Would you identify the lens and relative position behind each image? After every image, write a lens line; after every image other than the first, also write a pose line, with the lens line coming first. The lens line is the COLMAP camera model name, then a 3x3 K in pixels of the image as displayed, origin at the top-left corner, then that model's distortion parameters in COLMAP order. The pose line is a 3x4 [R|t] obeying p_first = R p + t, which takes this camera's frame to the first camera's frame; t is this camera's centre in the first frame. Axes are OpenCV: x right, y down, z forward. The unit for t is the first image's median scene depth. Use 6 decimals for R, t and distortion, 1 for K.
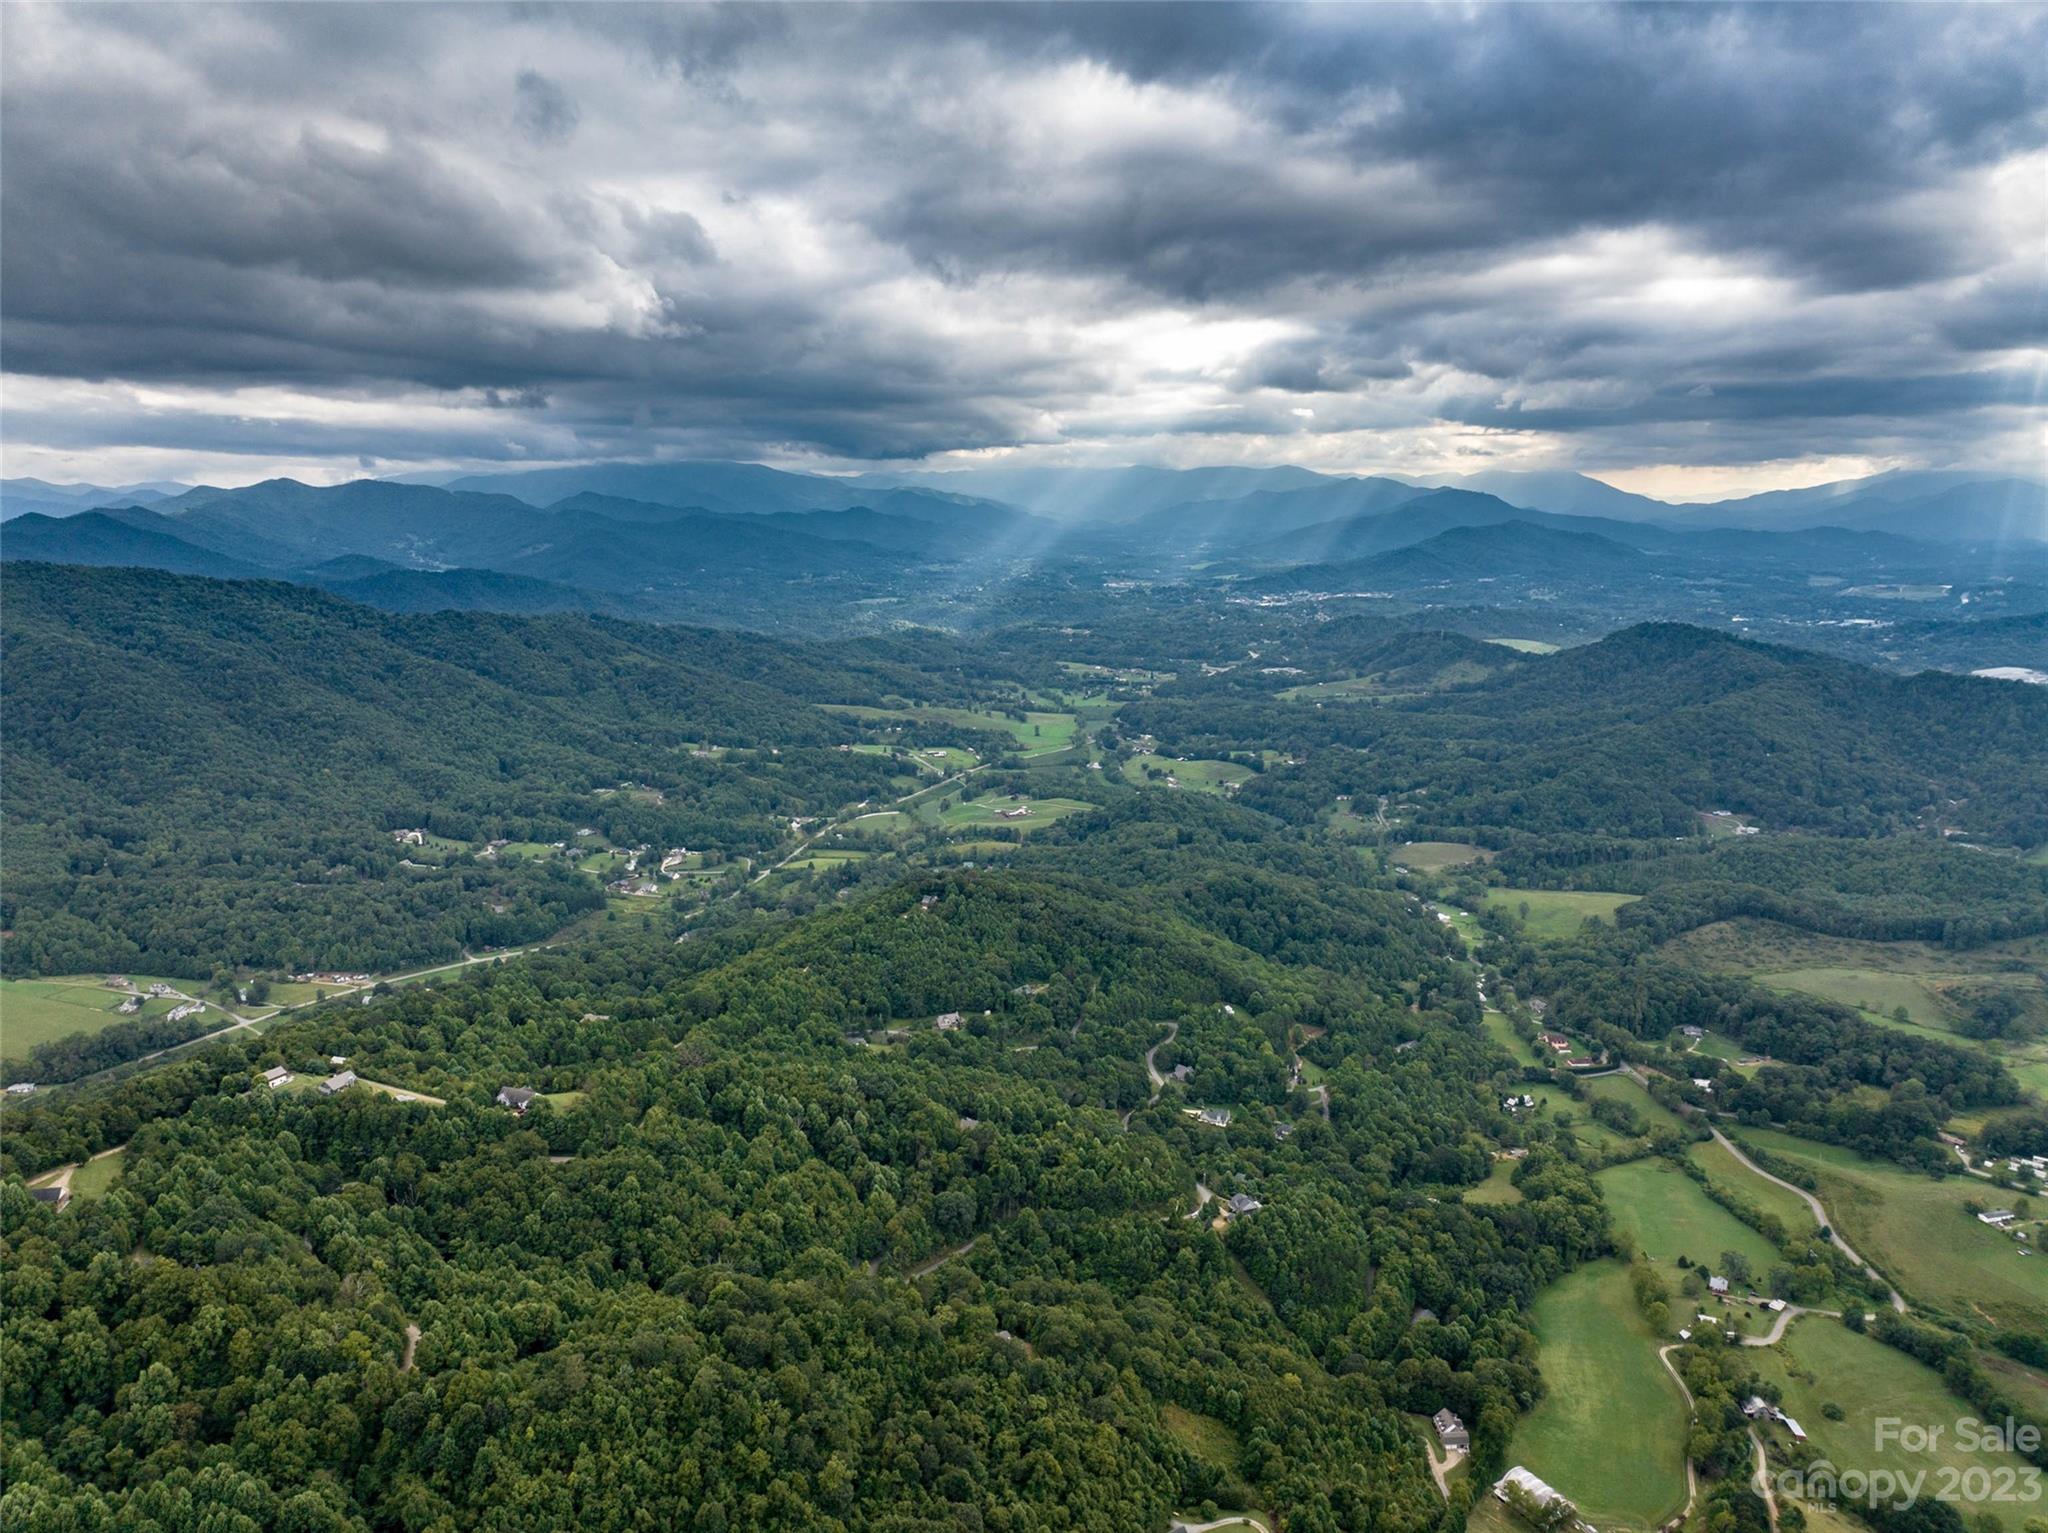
lens RADIAL K [[1431.7, 0, 1024.0], [0, 1431.7, 766.5], [0, 0, 1]] dist [-0.013862, -0.051372]
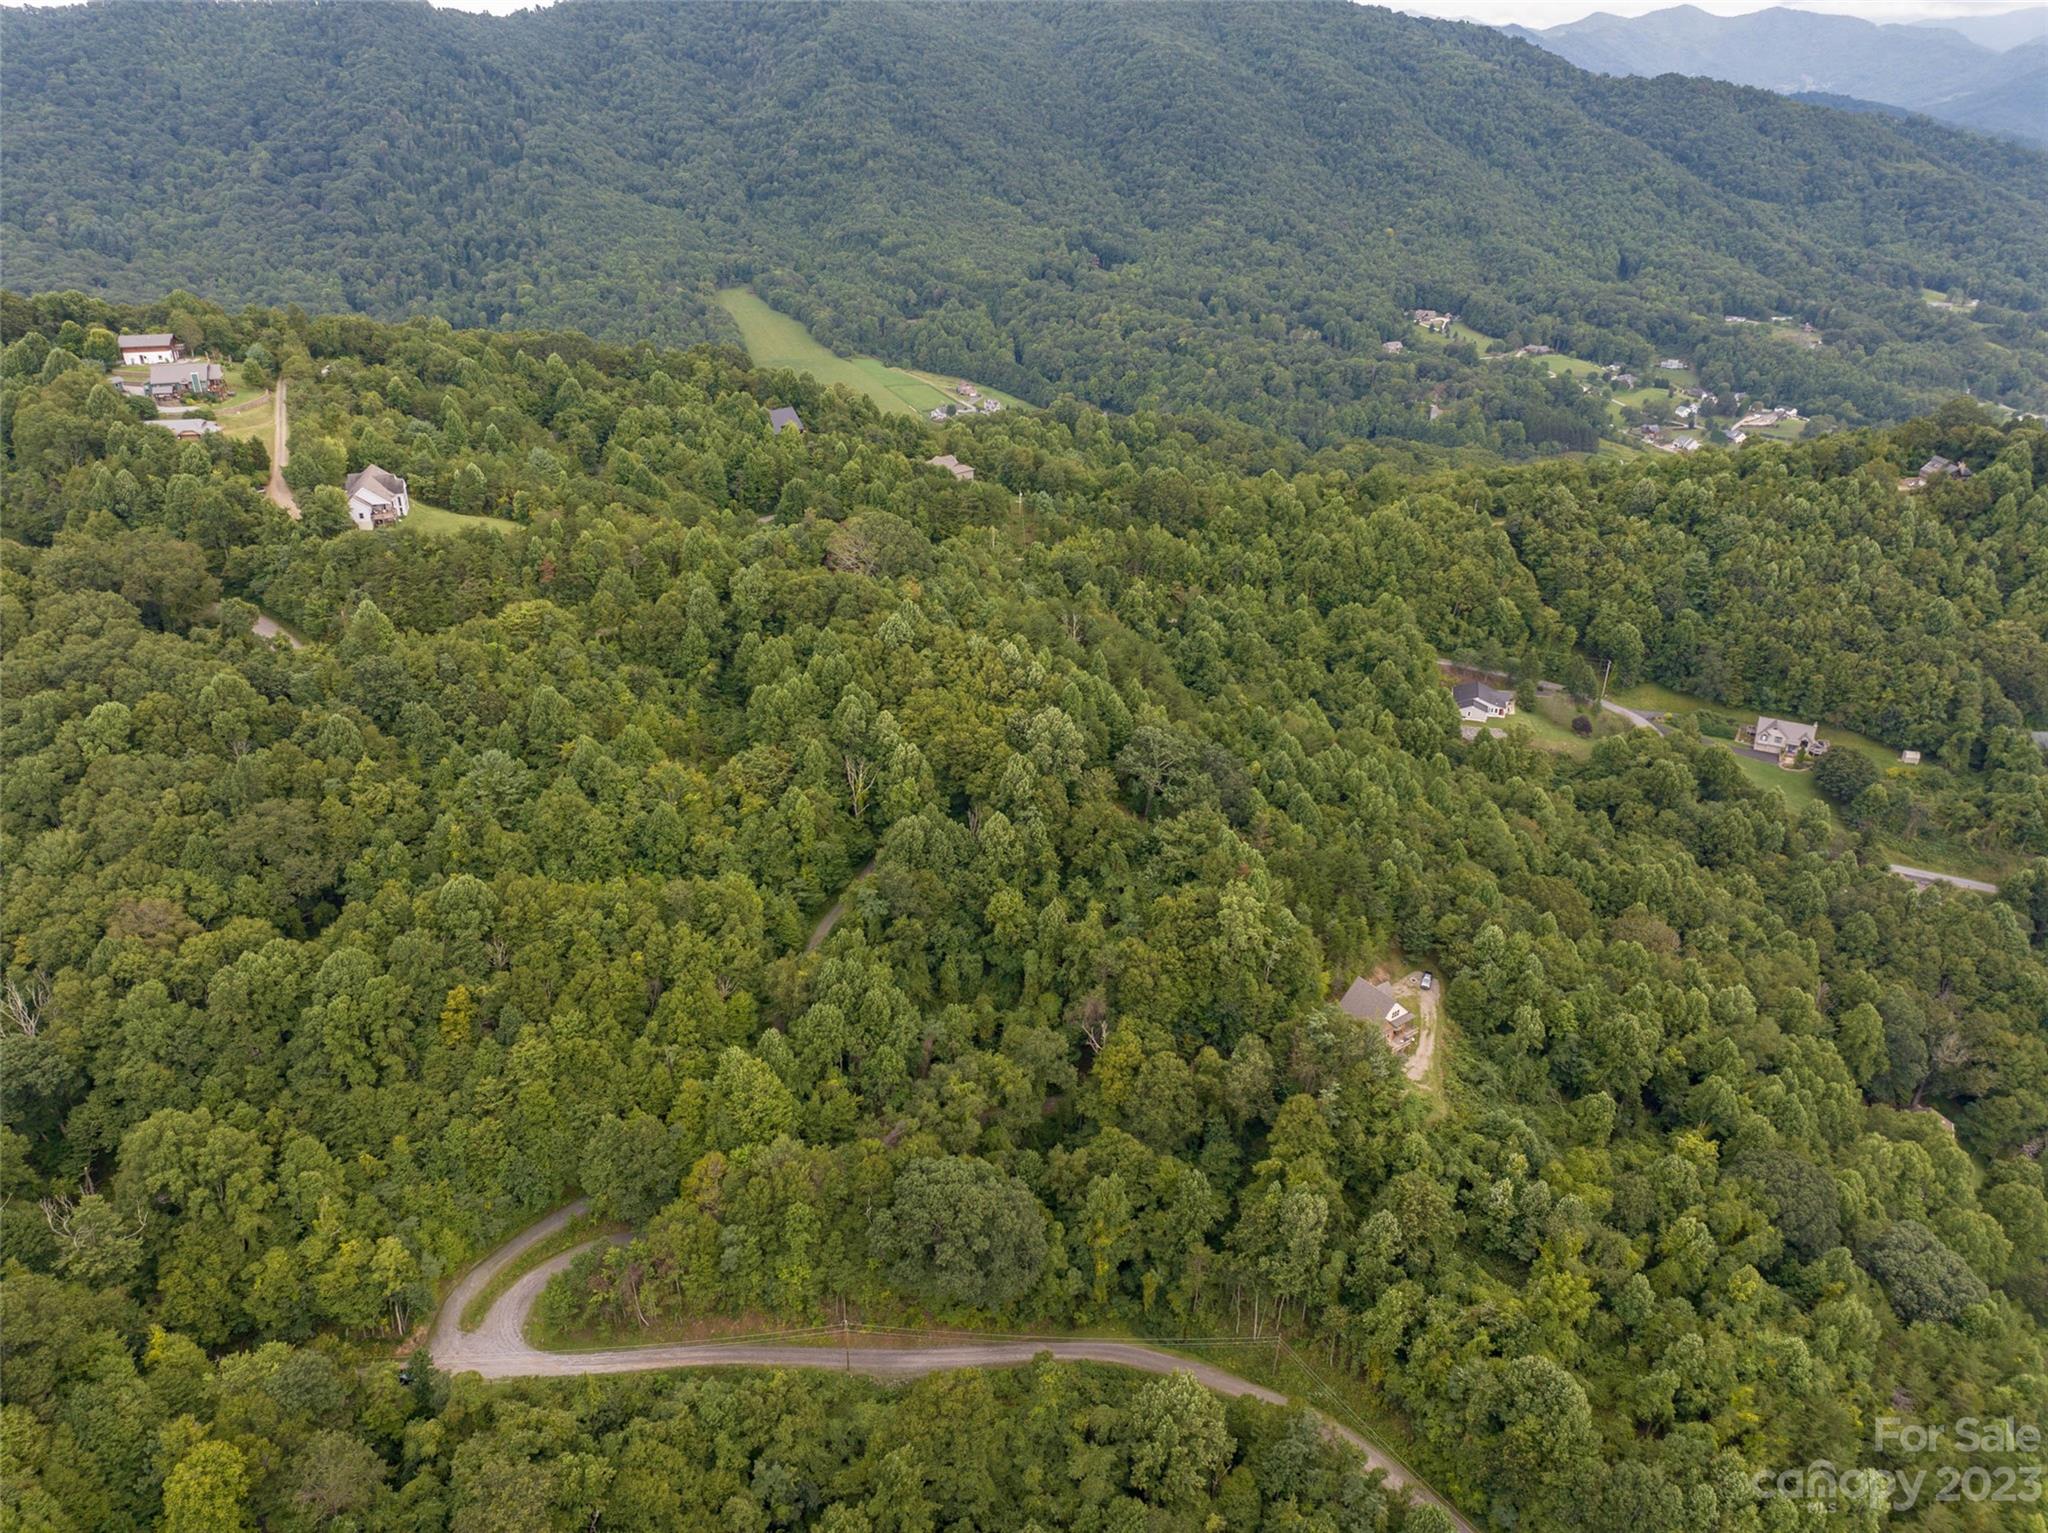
lens RADIAL K [[1438.0, 0, 1019.2], [0, 1438.0, 761.2], [0, 0, 1]] dist [-0.043469, 0.003506]
pose [[0.621419, 0.355624, -0.698119, 0.059780], [-0.155332, 0.929285, 0.335115, 0.056102], [0.767926, -0.099807, 0.632715, 0.386449]]
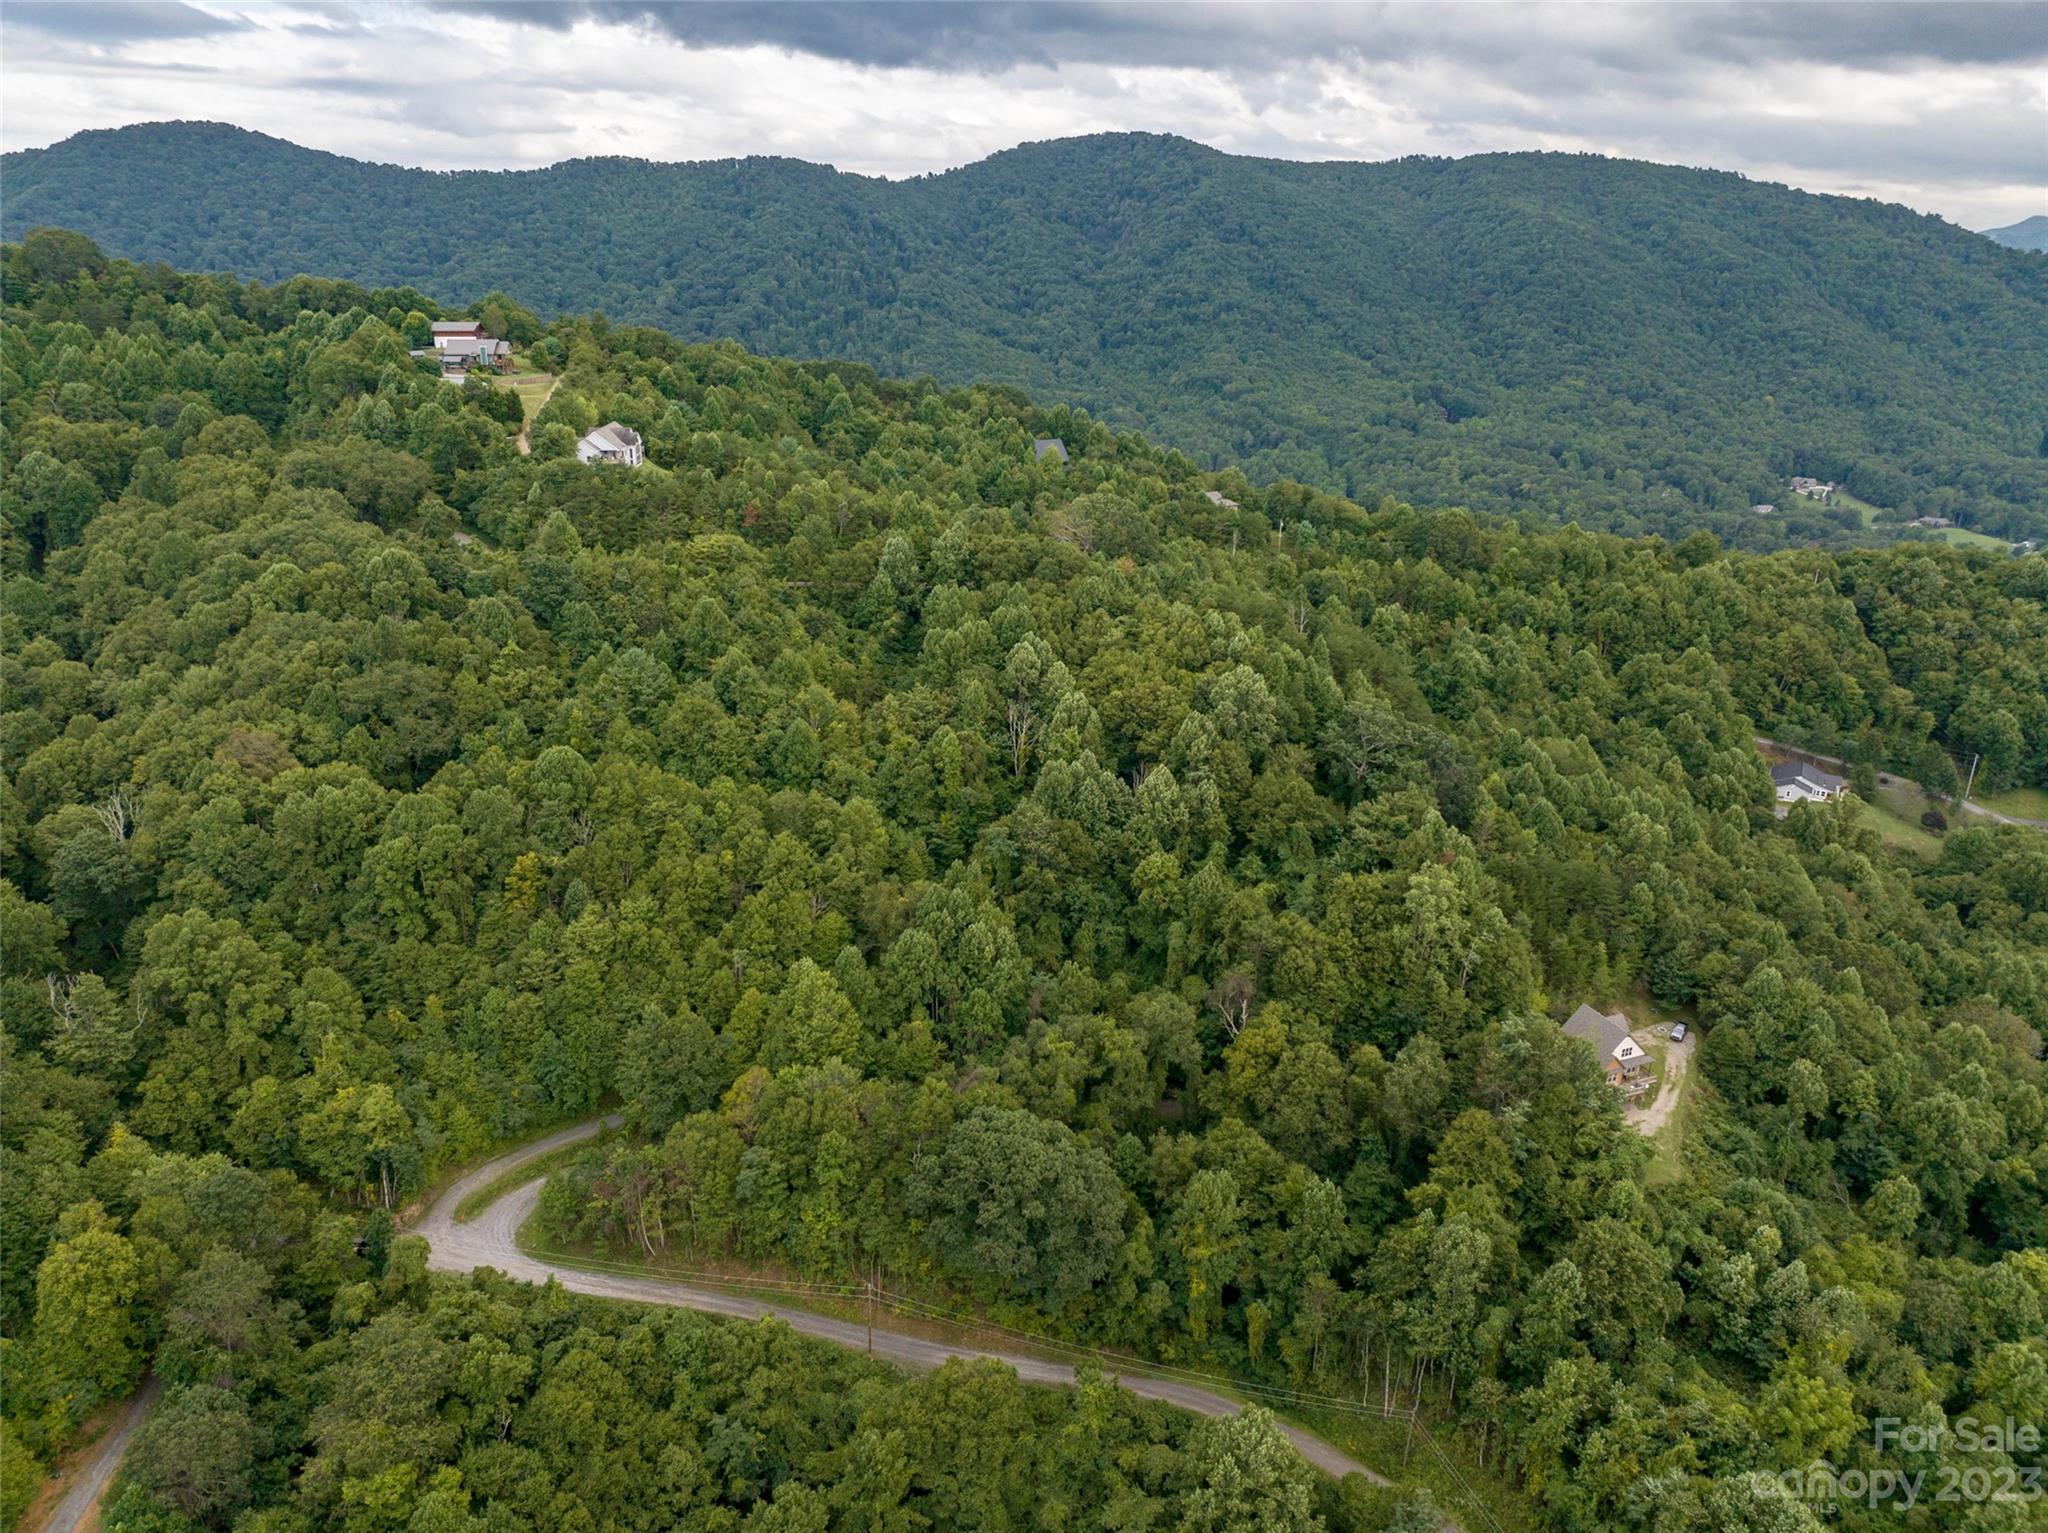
lens RADIAL K [[1438.0, 0, 1019.2], [0, 1438.0, 761.2], [0, 0, 1]] dist [-0.043469, 0.003506]
pose [[0.409617, 0.313033, -0.856869, 0.061979], [-0.185101, 0.948265, 0.257936, 0.082952], [0.893281, 0.052953, 0.446368, 0.412163]]
